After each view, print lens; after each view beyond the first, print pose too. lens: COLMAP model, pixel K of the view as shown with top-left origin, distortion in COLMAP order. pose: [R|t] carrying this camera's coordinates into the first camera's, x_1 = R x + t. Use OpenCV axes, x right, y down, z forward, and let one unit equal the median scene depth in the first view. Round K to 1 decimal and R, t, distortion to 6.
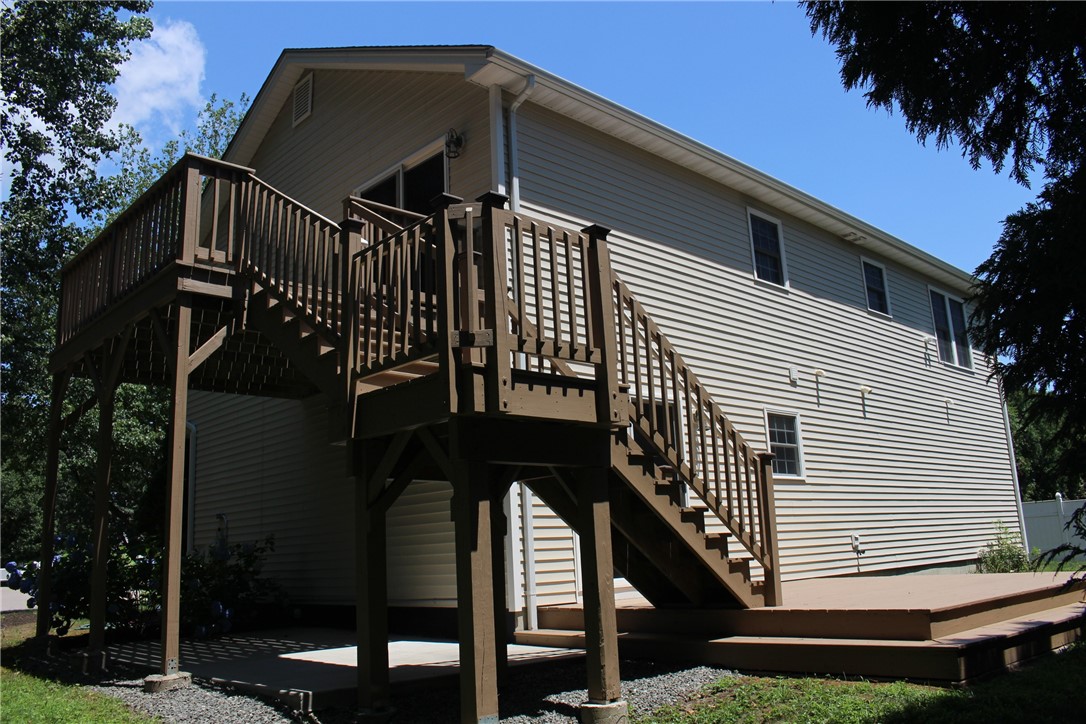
lens RADIAL K [[888.5, 0, 543.0], [0, 888.5, 362.0], [0, 0, 1]] dist [-0.164879, 0.118101]
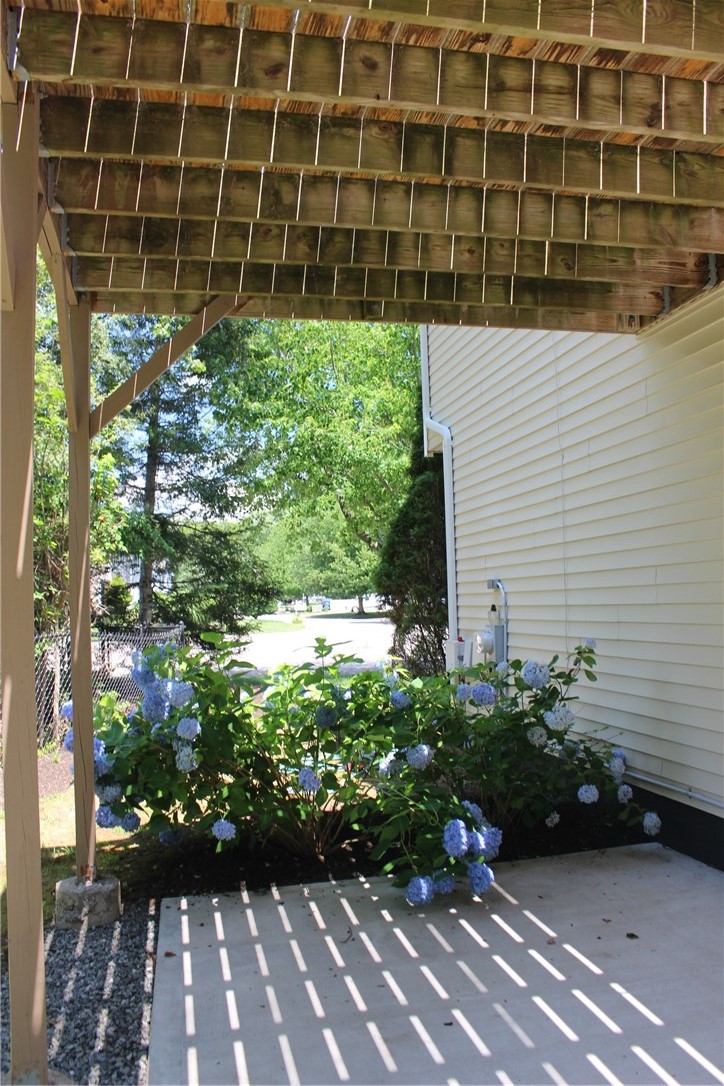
lens RADIAL K [[888.5, 0, 362.0], [0, 888.5, 543.0], [0, 0, 1]] dist [-0.164879, 0.118101]
pose [[0.852864, -0.012147, -0.521992, -0.247190], [0.103743, 0.983739, 0.146610, 0.100710], [0.511723, -0.179191, 0.840256, 0.806385]]
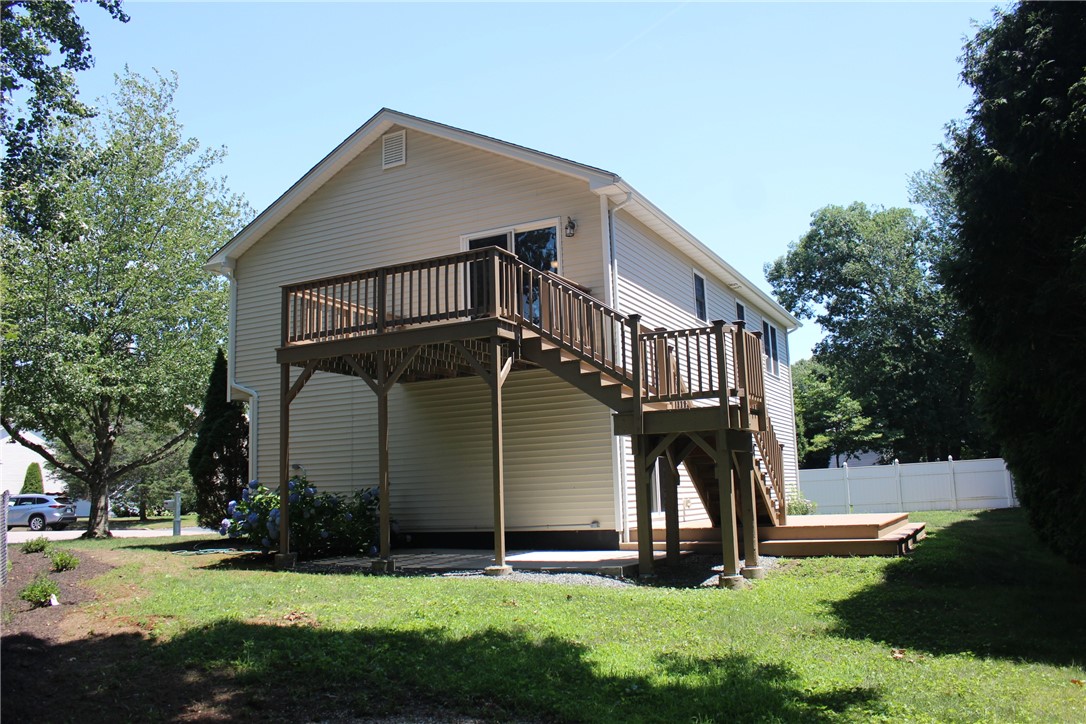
lens RADIAL K [[888.5, 0, 543.0], [0, 888.5, 362.0], [0, 0, 1]] dist [-0.164879, 0.118101]
pose [[0.942533, 0.065818, 0.327567, -0.768765], [-0.083511, 0.995695, 0.040228, -0.093118], [-0.323509, -0.065272, 0.943971, -0.531087]]
